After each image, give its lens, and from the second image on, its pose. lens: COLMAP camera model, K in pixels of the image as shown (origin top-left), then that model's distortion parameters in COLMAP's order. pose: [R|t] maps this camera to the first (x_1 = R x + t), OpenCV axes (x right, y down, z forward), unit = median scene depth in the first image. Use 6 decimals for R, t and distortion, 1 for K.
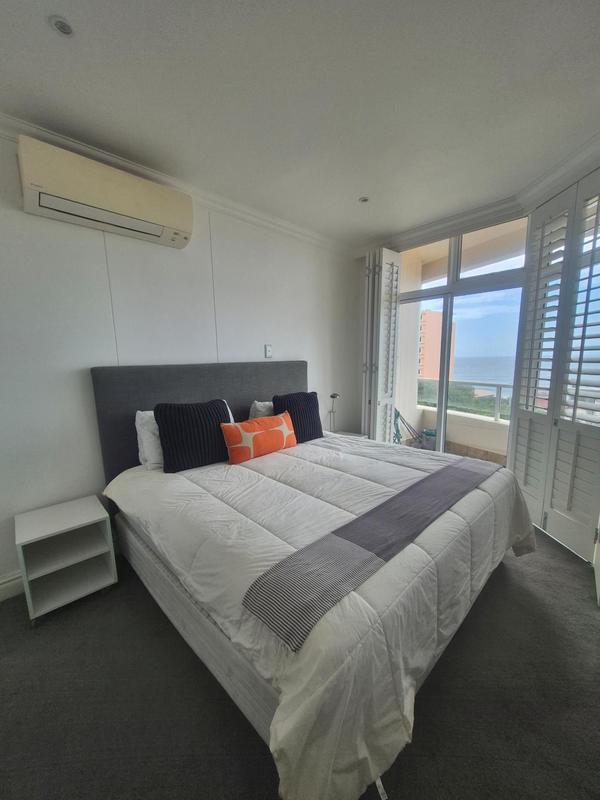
lens RADIAL K [[314.7, 0, 299.4], [0, 314.7, 408.0], [0, 0, 1]] dist [0.000232, -0.000859]
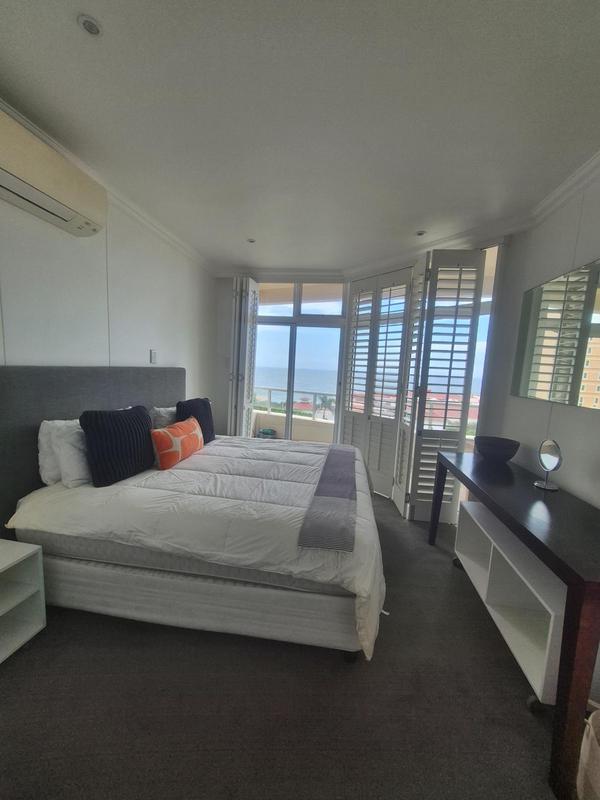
lens RADIAL K [[314.7, 0, 305.5], [0, 314.7, 400.8], [0, 0, 1]] dist [0.000232, -0.000859]
pose [[0.789990, -0.001014, 0.613119, -0.450622], [0.024420, 0.999257, -0.029812, -0.001258], [-0.612633, 0.038523, 0.789428, -0.082467]]
